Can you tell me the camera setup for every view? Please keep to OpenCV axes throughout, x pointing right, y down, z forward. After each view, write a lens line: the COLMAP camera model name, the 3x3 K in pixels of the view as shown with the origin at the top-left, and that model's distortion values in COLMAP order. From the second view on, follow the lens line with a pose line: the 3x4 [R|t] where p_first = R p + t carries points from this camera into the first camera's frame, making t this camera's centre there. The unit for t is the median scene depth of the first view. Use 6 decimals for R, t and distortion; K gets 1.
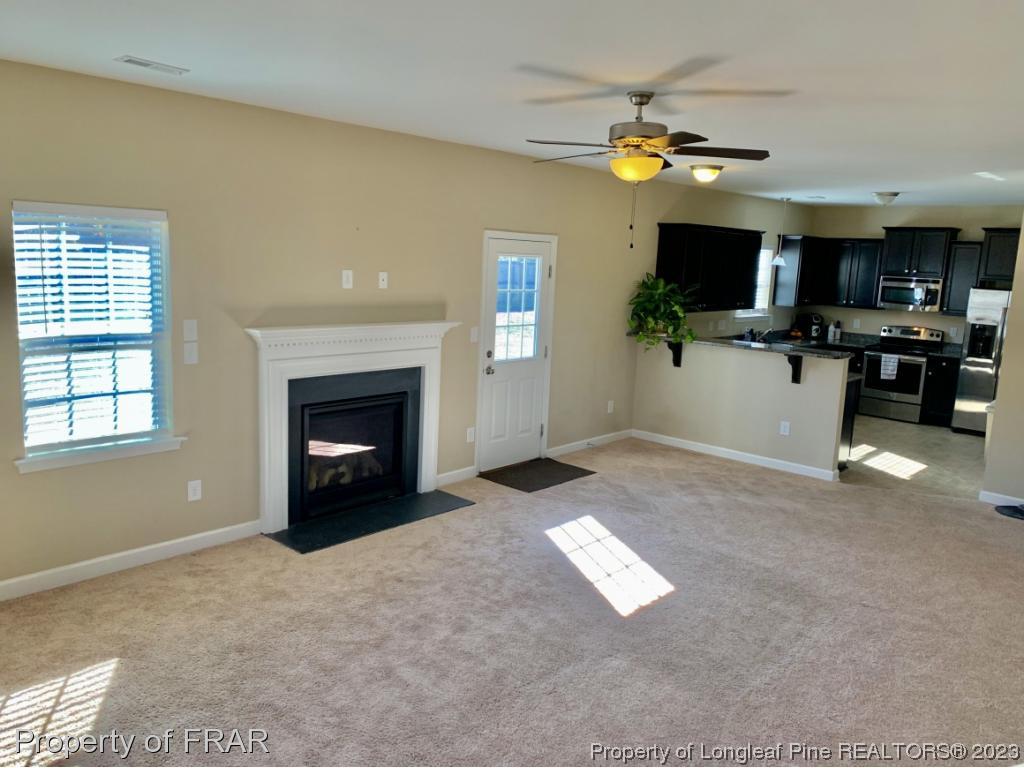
lens RADIAL K [[810.8, 0, 511.7], [0, 810.8, 381.4], [0, 0, 1]] dist [0.017984, 0.005592]
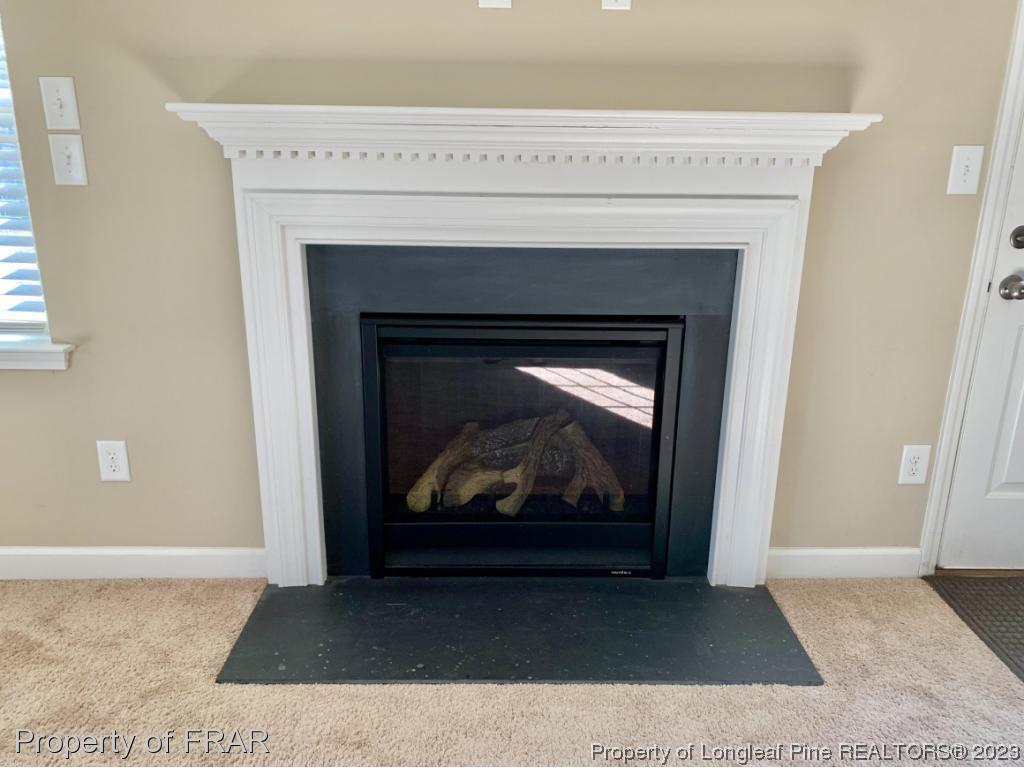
lens RADIAL K [[774.6, 0, 515.6], [0, 774.6, 379.5], [0, 0, 1]] dist [0.005011, -0.000662]
pose [[0.680514, 0.177137, -0.711001, 0.070654], [-0.101018, 0.983754, 0.148403, -0.003459], [0.725738, -0.029167, 0.687353, 0.690214]]
